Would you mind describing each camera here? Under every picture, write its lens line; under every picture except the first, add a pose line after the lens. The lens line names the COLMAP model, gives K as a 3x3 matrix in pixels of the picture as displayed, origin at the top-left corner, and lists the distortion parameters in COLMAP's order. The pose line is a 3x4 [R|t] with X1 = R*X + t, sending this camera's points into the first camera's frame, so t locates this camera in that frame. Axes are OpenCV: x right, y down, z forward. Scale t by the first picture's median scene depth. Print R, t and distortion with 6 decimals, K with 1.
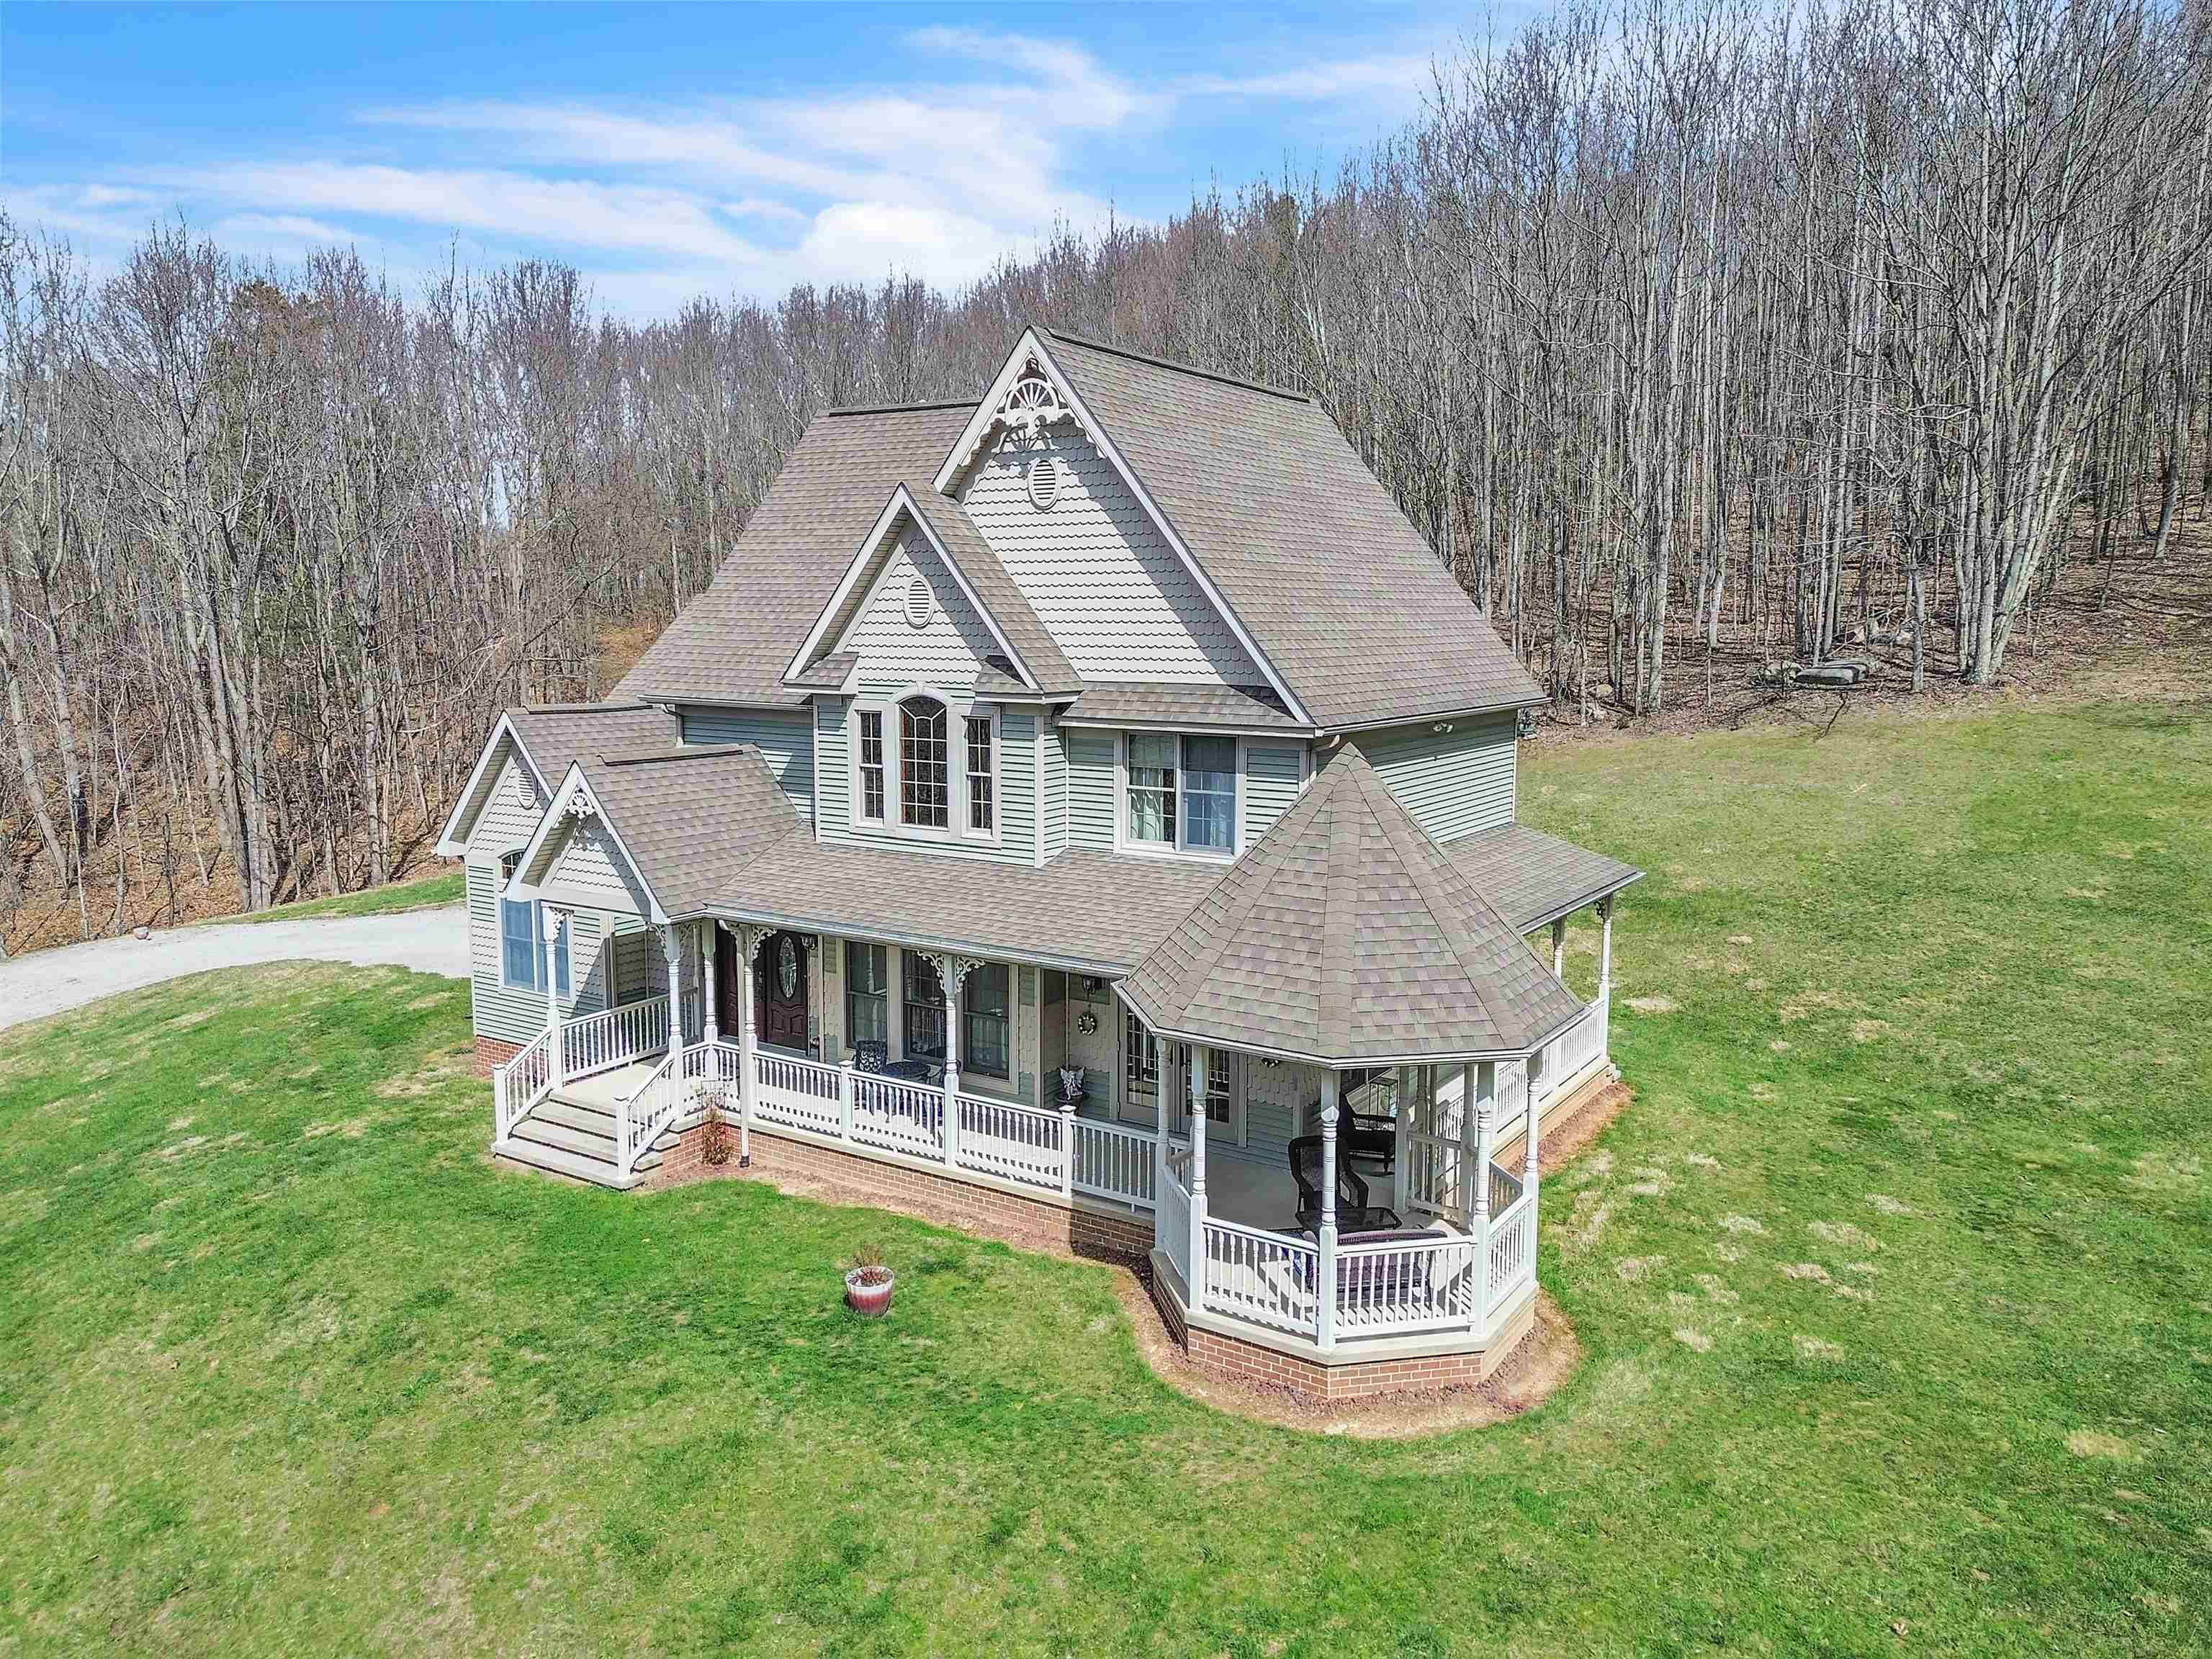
lens RADIAL K [[1579.2, 0, 1107.1], [0, 1579.2, 822.9], [0, 0, 1]] dist [0.043628, -0.010716]
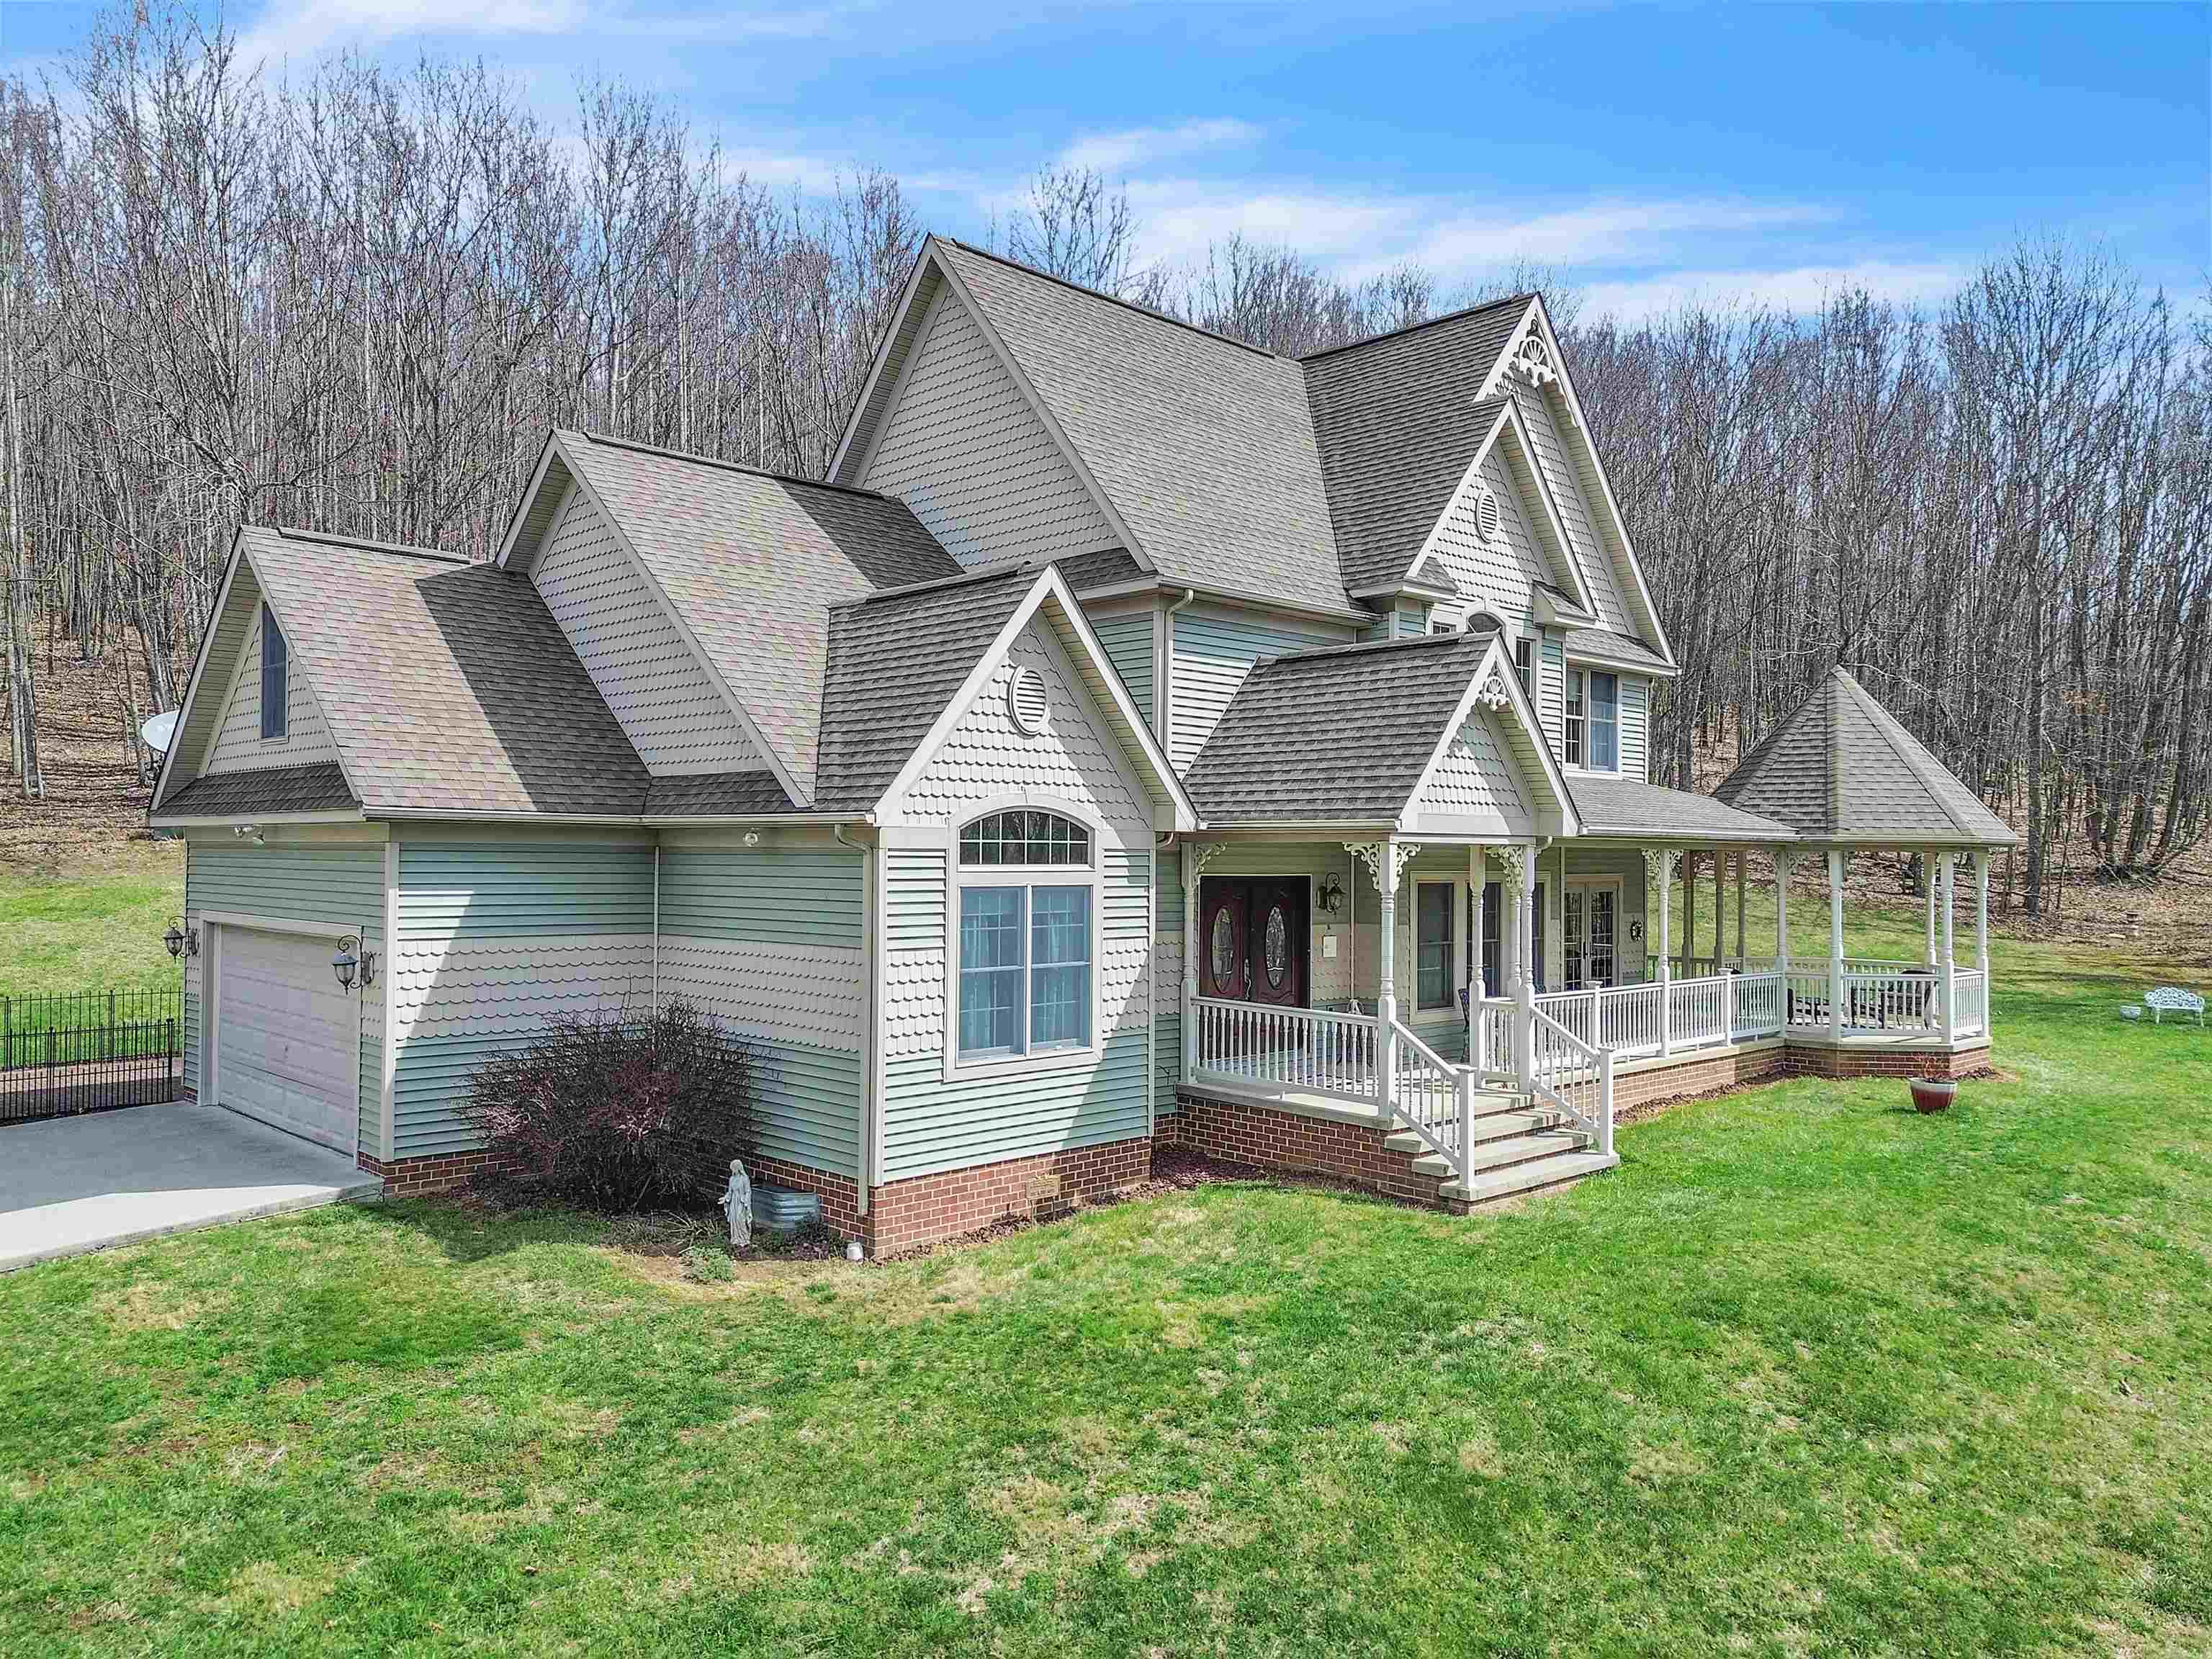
lens RADIAL K [[1579.2, 0, 1108.3], [0, 1579.2, 831.8], [0, 0, 1]] dist [0.043628, -0.010716]
pose [[0.225787, 0.009074, 0.974134, -1.134264], [0.118518, 0.992273, -0.036714, 0.062333], [-0.966940, 0.123742, 0.222967, 1.037681]]
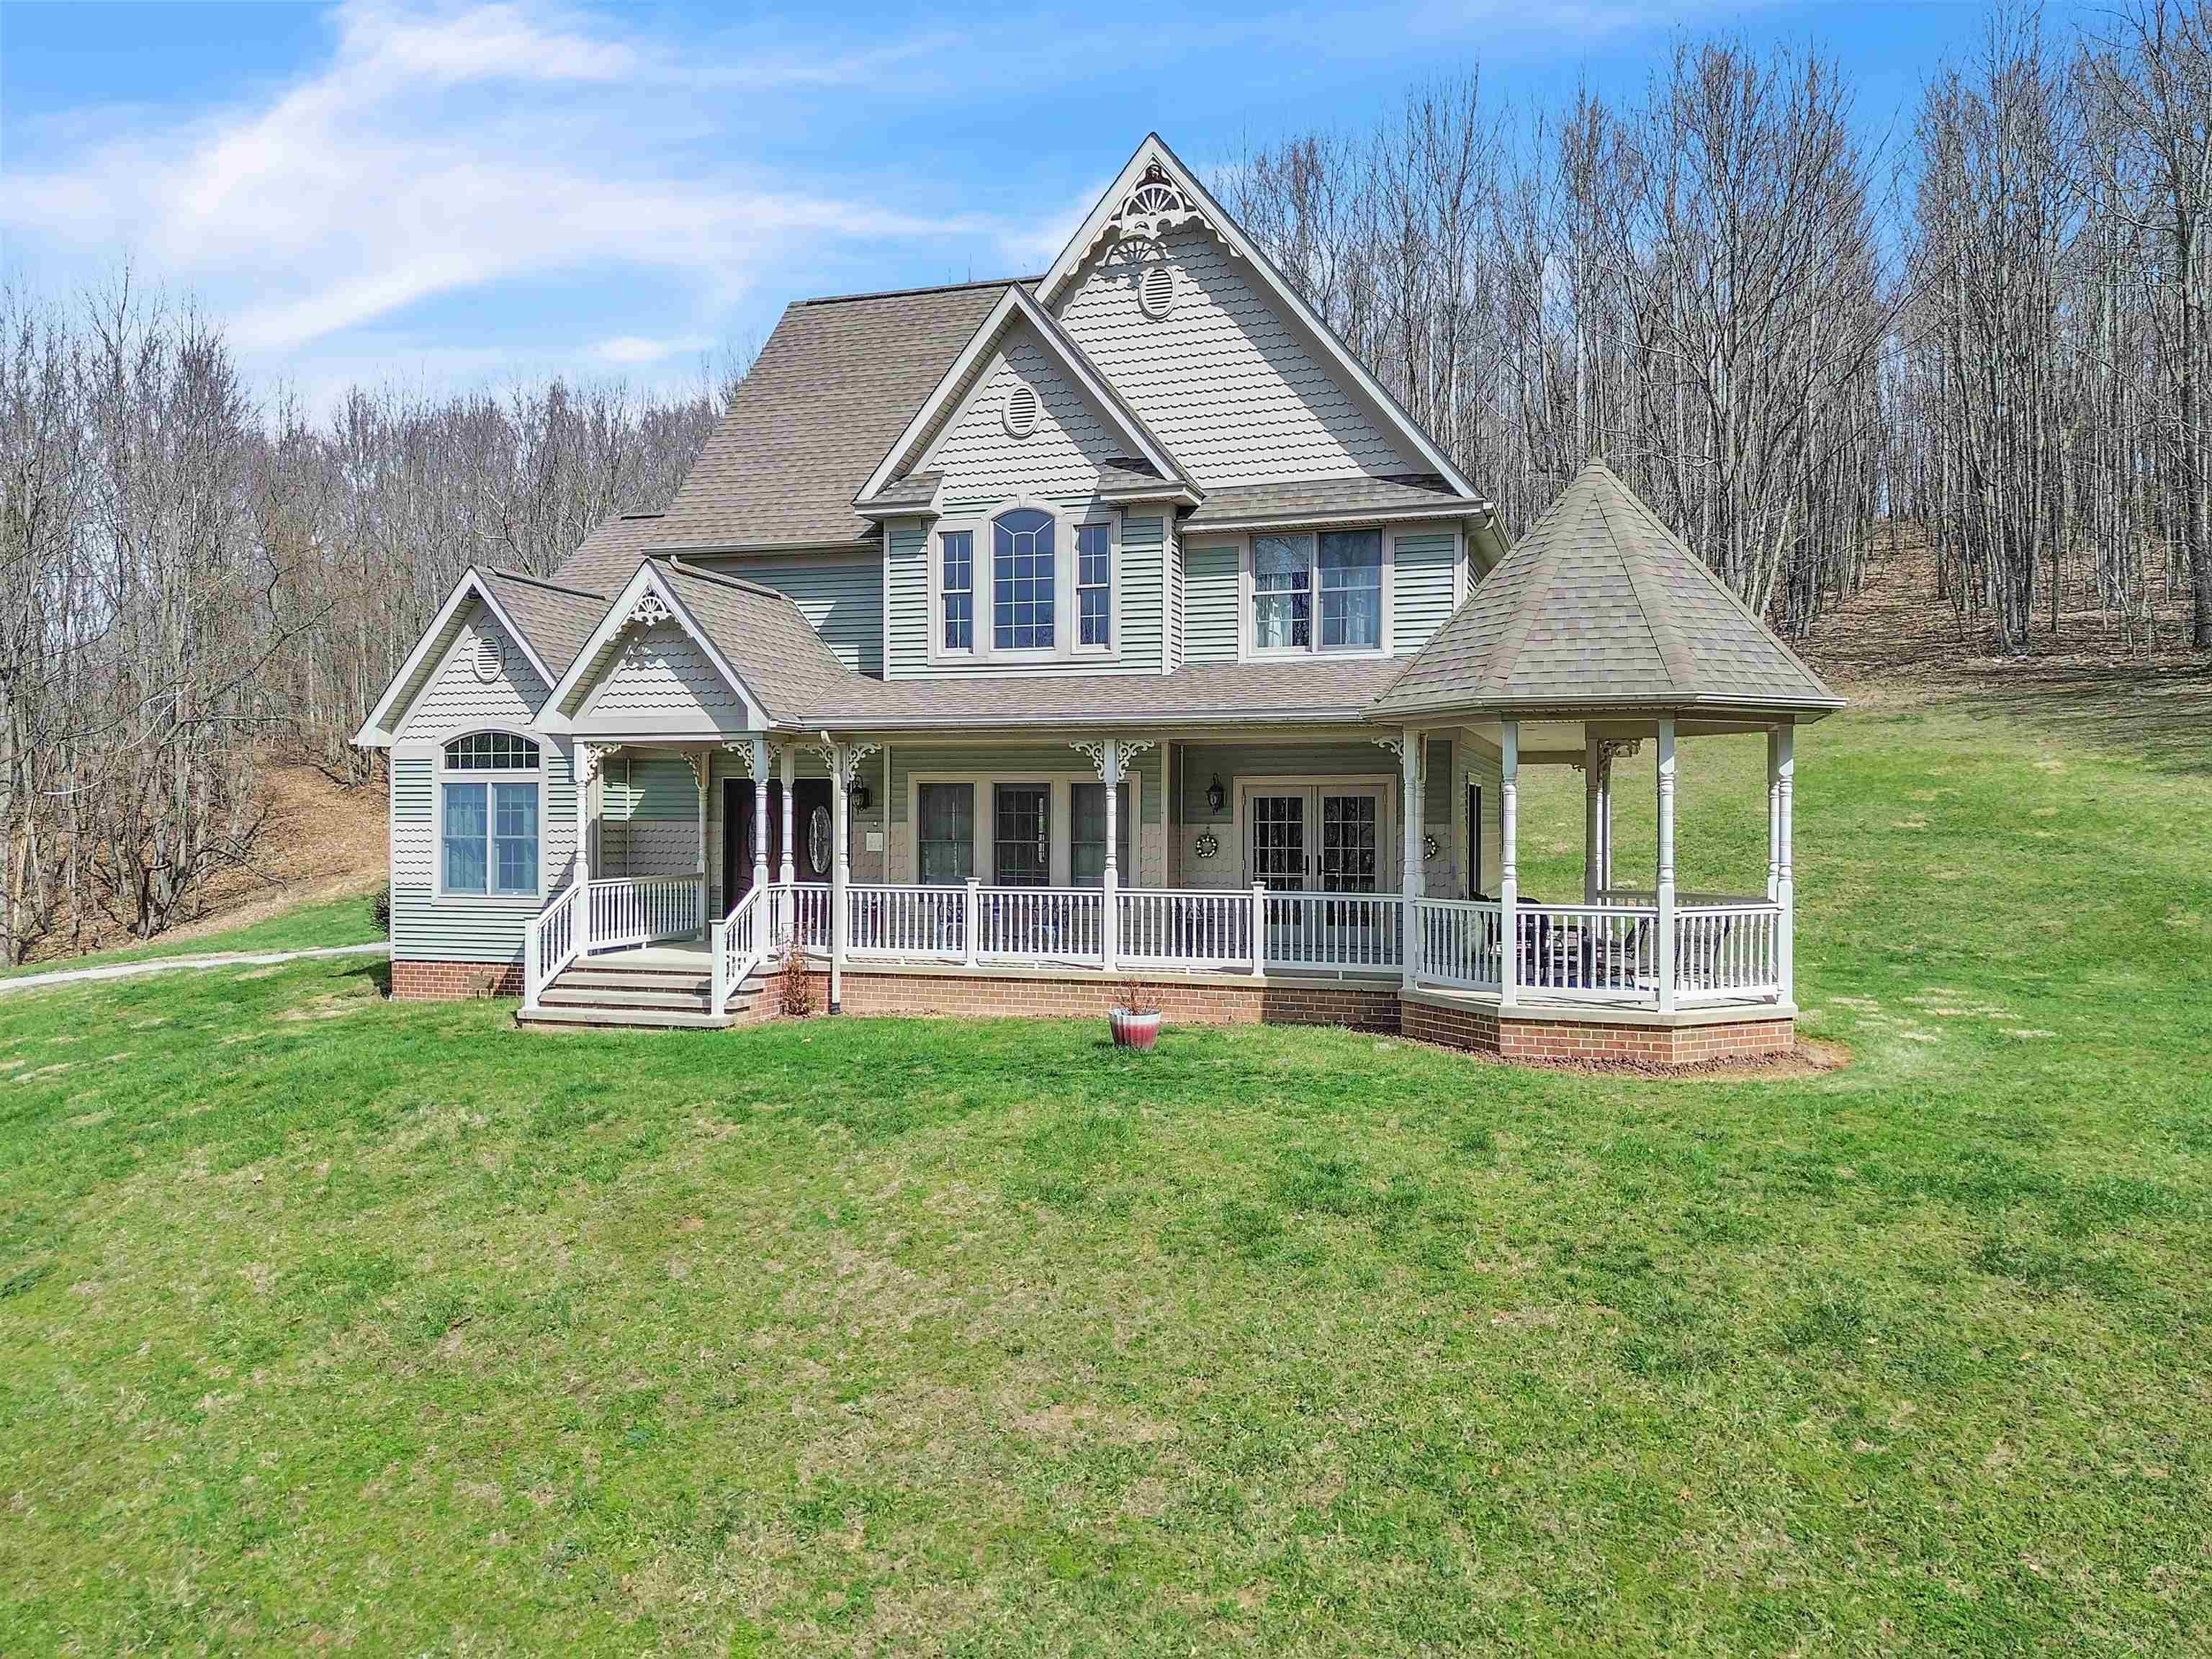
lens RADIAL K [[1579.2, 0, 1104.2], [0, 1579.2, 837.8], [0, 0, 1]] dist [0.043628, -0.010716]
pose [[0.966551, -0.001411, 0.256469, -0.319964], [0.032148, 0.992764, -0.115696, 0.231907], [-0.254450, 0.120071, 0.959603, 0.094950]]
